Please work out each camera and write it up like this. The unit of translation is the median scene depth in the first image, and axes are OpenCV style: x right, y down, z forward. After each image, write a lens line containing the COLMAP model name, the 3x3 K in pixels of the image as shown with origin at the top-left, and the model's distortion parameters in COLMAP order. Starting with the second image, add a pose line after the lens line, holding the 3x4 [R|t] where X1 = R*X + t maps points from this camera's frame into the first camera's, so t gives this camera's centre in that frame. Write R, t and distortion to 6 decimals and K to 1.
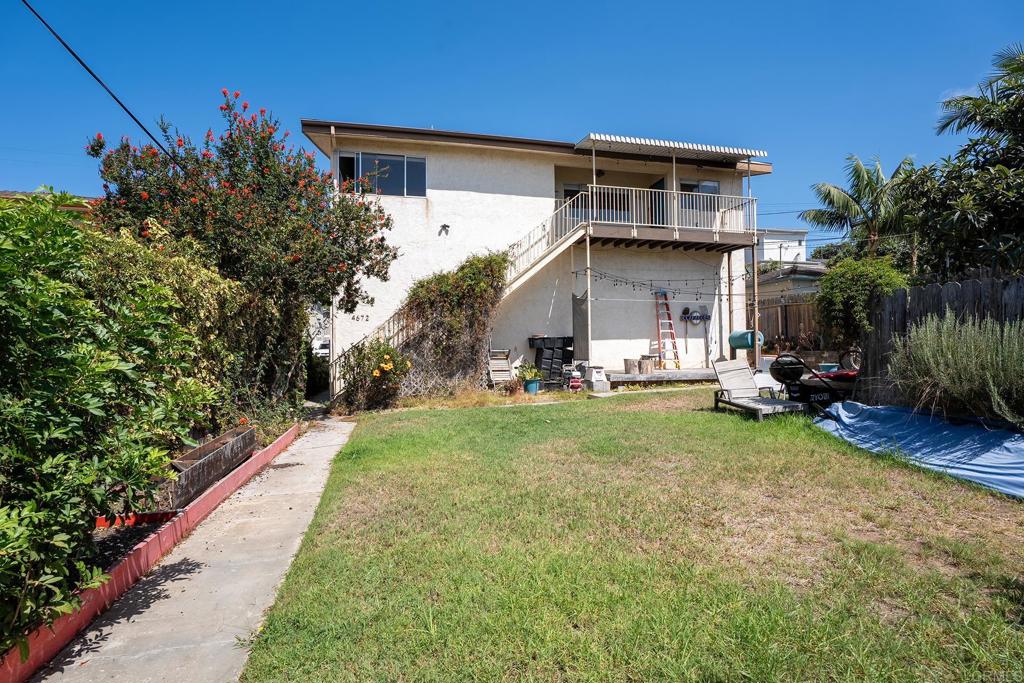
lens RADIAL K [[504.6, 0, 512.0], [0, 504.6, 341.5], [0, 0, 1]] dist [-0.048229, 0.028602]
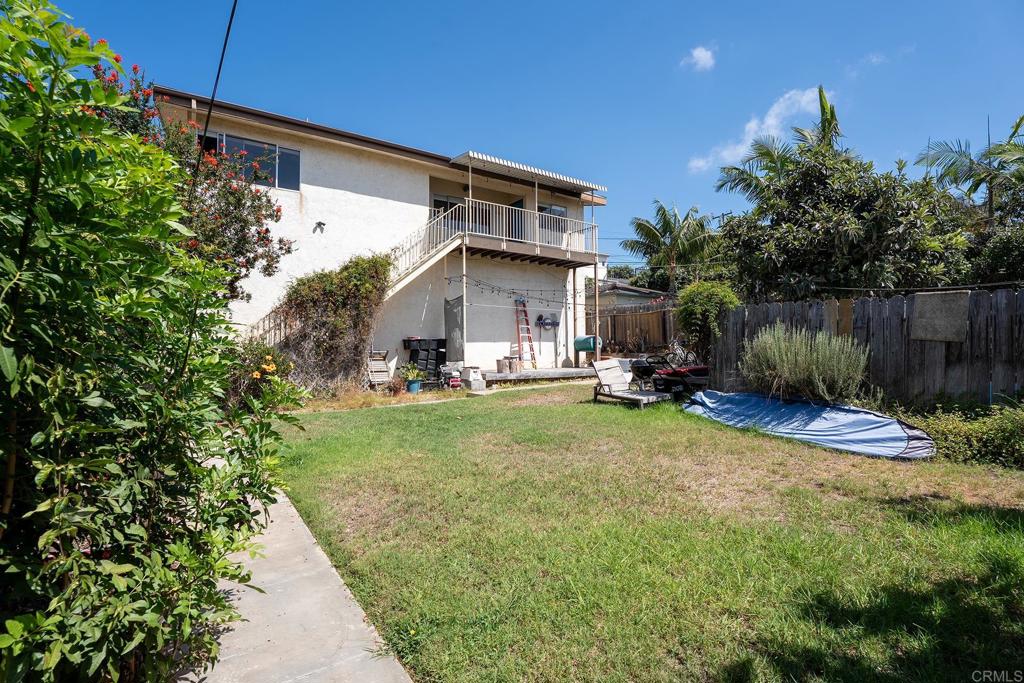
lens RADIAL K [[478.8, 0, 513.6], [0, 478.8, 339.8], [0, 0, 1]] dist [-0.053494, 0.032045]
pose [[0.931406, 0.012543, 0.363766, -0.117203], [-0.008922, 0.999893, -0.011634, 0.002953], [-0.363873, 0.007590, 0.931418, 0.011513]]
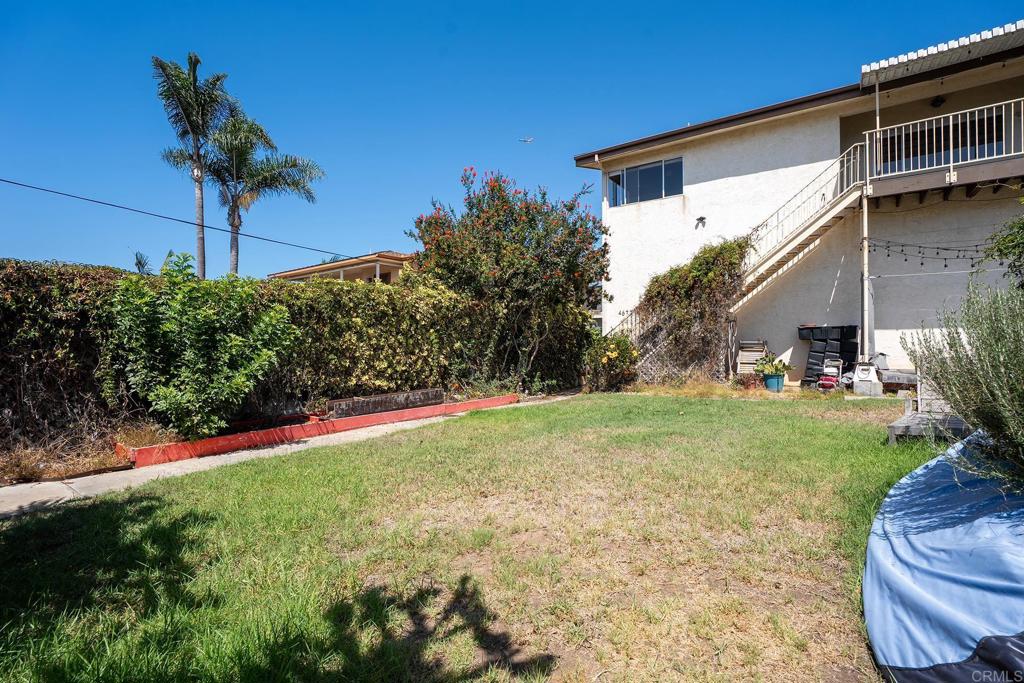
lens RADIAL K [[463.6, 0, 508.8], [0, 463.6, 342.4], [0, 0, 1]] dist [-0.017014, 0.000864]
pose [[0.649230, 0.006522, -0.760564, 0.328951], [0.006106, 0.999886, 0.013787, 0.004117], [0.760567, -0.013595, 0.649117, 0.101937]]
